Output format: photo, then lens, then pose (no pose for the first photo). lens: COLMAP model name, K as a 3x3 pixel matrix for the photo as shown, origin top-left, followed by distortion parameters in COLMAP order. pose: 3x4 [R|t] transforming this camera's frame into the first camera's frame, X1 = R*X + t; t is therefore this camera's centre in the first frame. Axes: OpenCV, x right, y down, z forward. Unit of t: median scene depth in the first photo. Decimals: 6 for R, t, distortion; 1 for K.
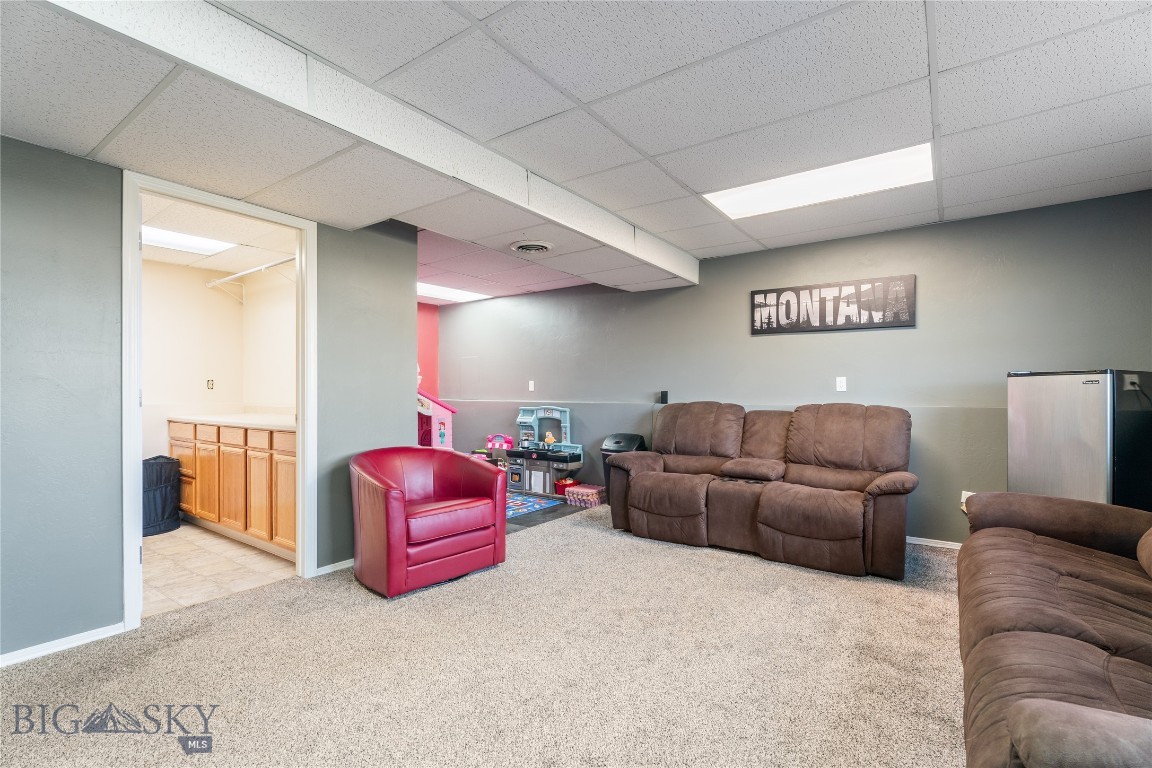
lens RADIAL K [[523.9, 0, 573.4], [0, 523.9, 379.3], [0, 0, 1]] dist [-0.003226, -0.000429]
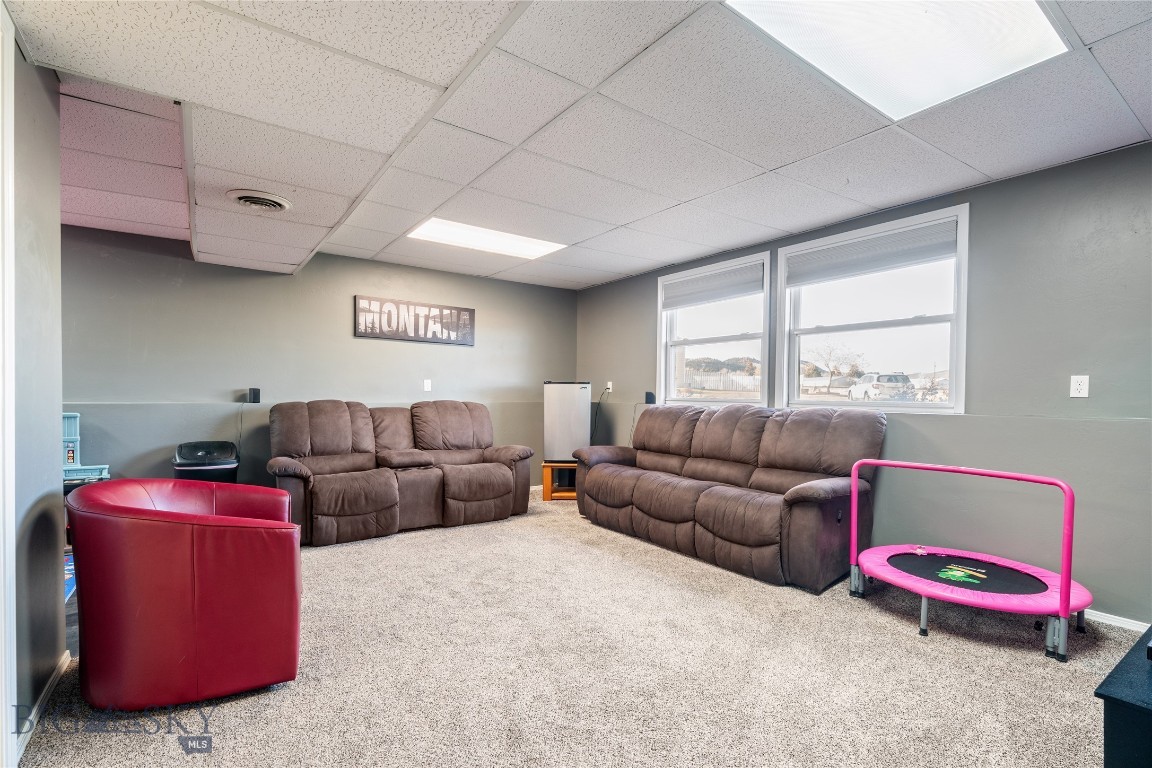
lens RADIAL K [[523.9, 0, 564.7], [0, 523.9, 395.6], [0, 0, 1]] dist [-0.003226, -0.000429]
pose [[0.323628, 0.003988, 0.946176, -0.569321], [-0.031402, 0.999486, 0.006529, 0.014906], [-0.945663, -0.031825, 0.323586, 0.283805]]
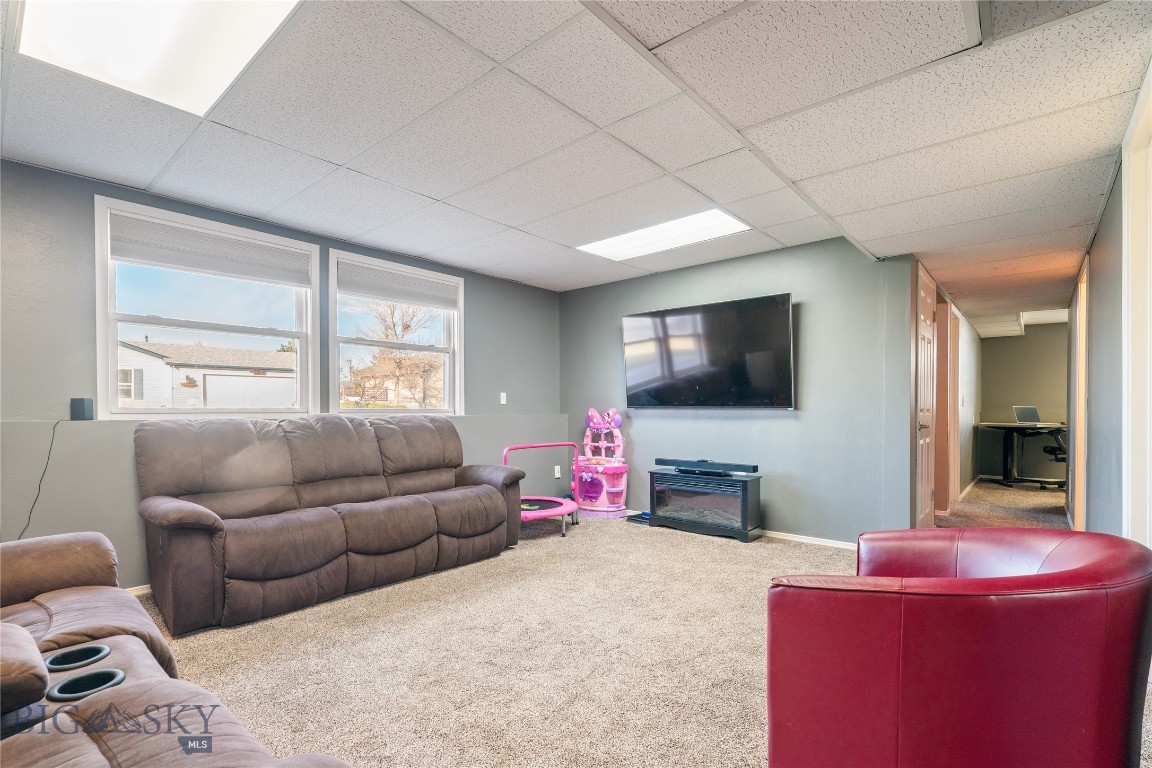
lens RADIAL K [[523.9, 0, 559.5], [0, 523.9, 412.5], [0, 0, 1]] dist [-0.003226, -0.000429]
pose [[-0.994414, -0.004344, 0.105456, -0.008860], [-0.005079, 0.999965, -0.006695, 0.028086], [-0.105424, -0.007194, -0.994401, 1.114239]]
